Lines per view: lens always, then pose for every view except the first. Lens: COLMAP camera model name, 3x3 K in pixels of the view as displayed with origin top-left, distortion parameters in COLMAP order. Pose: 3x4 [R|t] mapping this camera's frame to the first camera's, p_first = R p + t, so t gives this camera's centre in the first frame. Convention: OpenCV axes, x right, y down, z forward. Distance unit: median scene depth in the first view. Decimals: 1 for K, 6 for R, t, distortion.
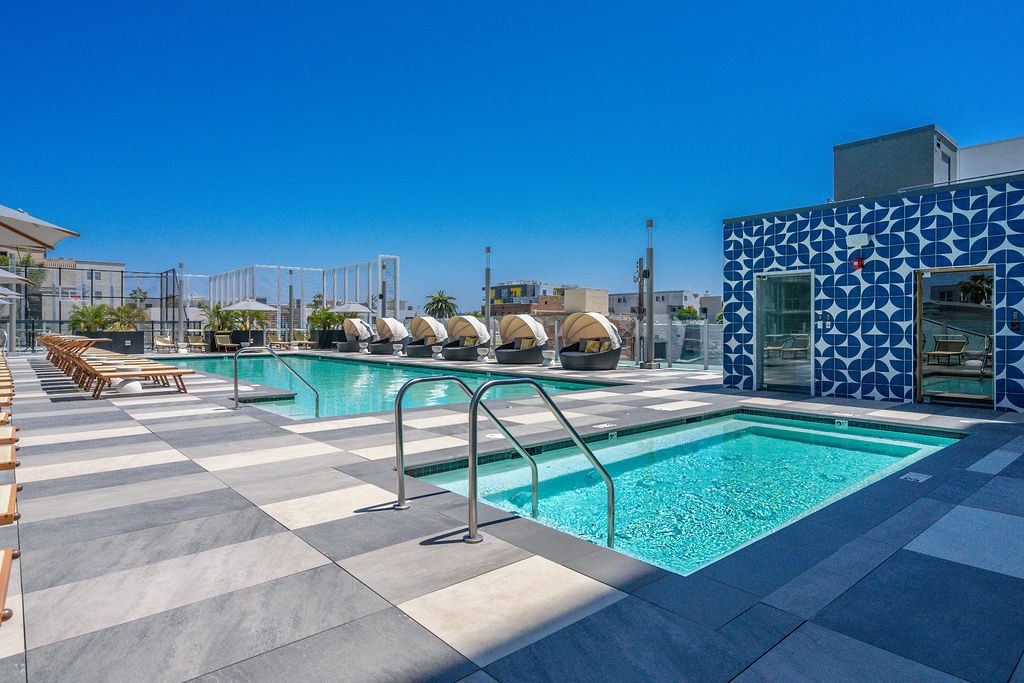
lens RADIAL K [[583.0, 0, 511.9], [0, 583.0, 336.3], [0, 0, 1]] dist [0.002817, 0.000260]
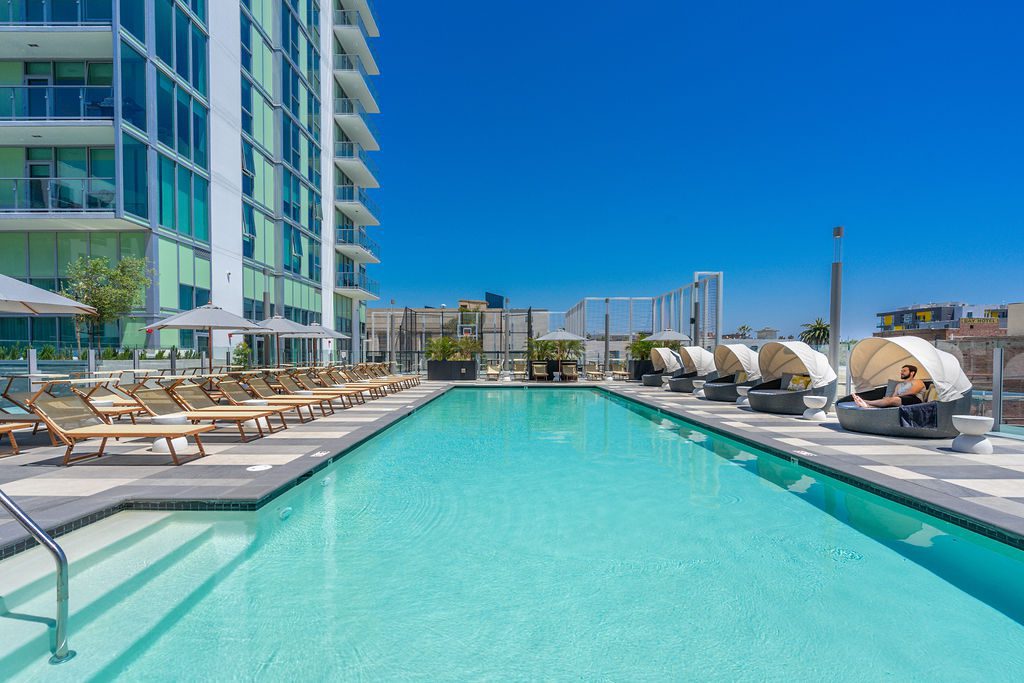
lens RADIAL K [[474.9, 0, 506.1], [0, 474.9, 363.7], [0, 0, 1]] dist [0.001029, 0.000032]
pose [[0.753982, 0.013293, -0.656760, 0.020793], [-0.012230, 0.999906, 0.006198, -0.008176], [0.656781, 0.003359, 0.754074, 0.316261]]
